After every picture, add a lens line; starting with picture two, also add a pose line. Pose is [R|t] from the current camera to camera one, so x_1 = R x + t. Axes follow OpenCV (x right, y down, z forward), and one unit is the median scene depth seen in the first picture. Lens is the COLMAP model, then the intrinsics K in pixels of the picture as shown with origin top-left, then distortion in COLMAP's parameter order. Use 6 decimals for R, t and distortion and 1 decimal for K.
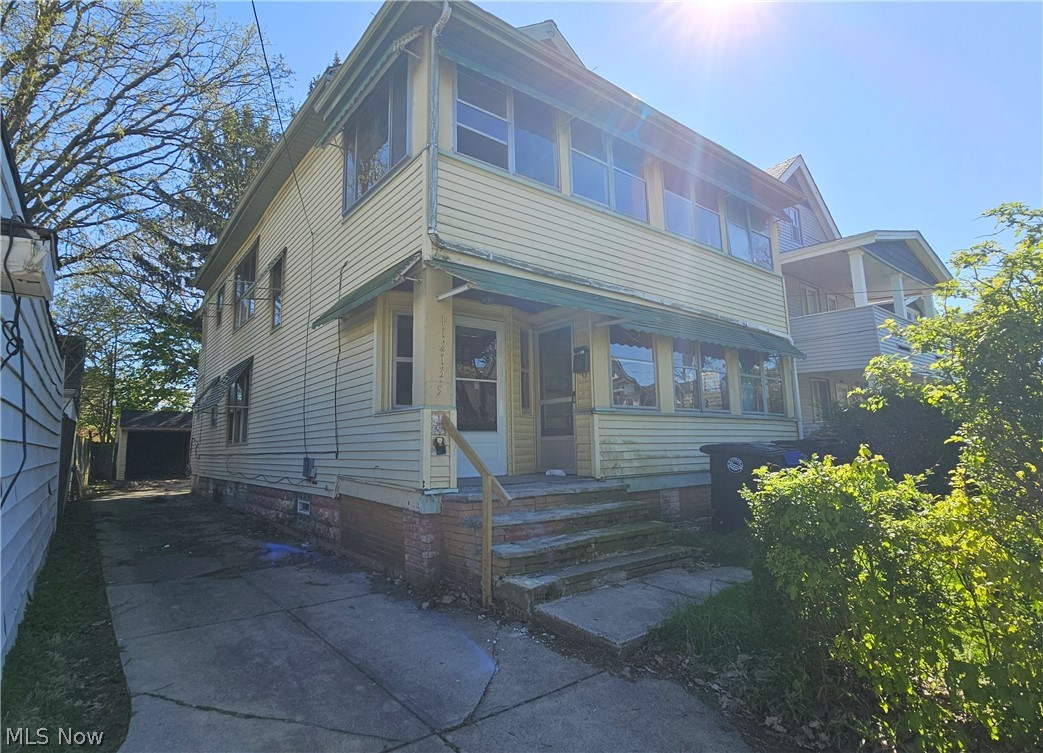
lens RADIAL K [[545.8, 0, 521.5], [0, 545.8, 376.5], [0, 0, 1]] dist [0.001237, -0.000016]
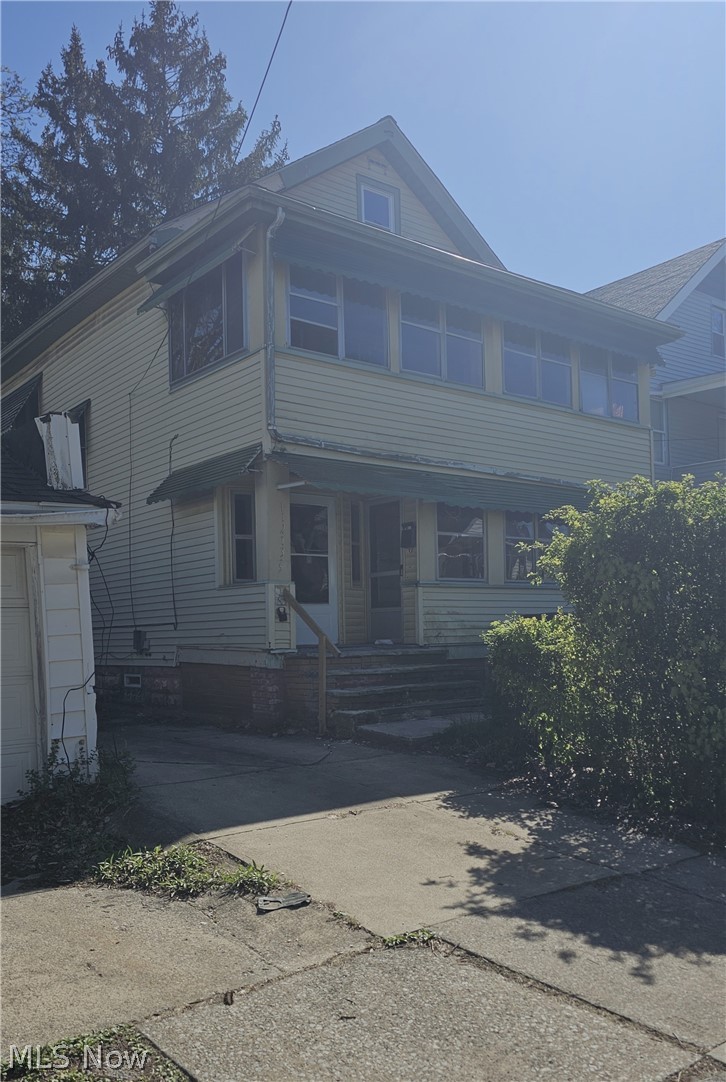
lens RADIAL K [[912.4, 0, 363.0], [0, 912.4, 541.0], [0, 0, 1]] dist [-0.002778, 0.000256]
pose [[0.999993, -0.003277, -0.001869, 0.027416], [0.003322, 0.999692, 0.024612, -0.067729], [0.001788, -0.024619, 0.999695, -0.822444]]
